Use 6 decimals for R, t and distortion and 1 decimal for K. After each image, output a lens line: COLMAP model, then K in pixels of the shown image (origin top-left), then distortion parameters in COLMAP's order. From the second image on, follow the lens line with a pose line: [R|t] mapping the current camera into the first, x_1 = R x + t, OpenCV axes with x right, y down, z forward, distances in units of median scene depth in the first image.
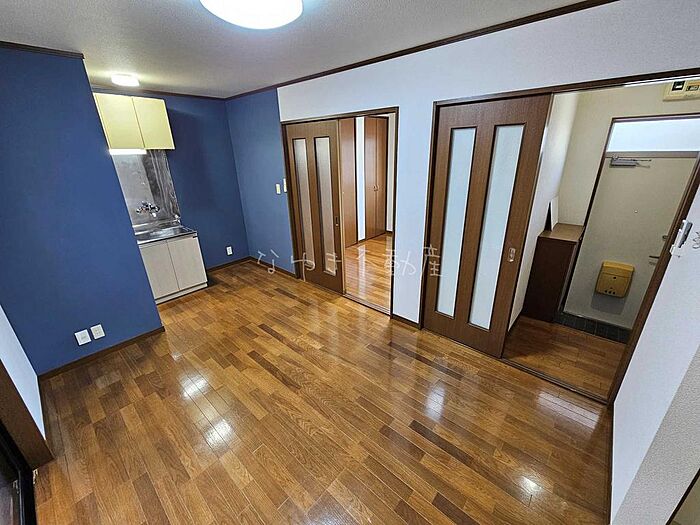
lens RADIAL K [[289.6, 0, 350.6], [0, 289.6, 260.6], [0, 0, 1]] dist [0.002212, 0.000342]
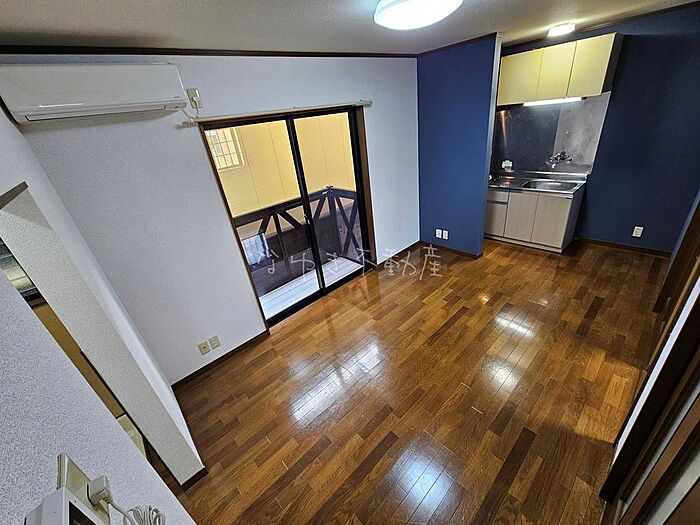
lens RADIAL K [[289.6, 0, 352.2], [0, 289.6, 258.8], [0, 0, 1]] dist [0.002212, 0.000342]
pose [[-0.107647, 0.482941, -0.869011, 0.469589], [-0.236489, 0.836562, 0.494203, -0.233606], [0.965653, 0.258711, 0.024157, 0.399465]]
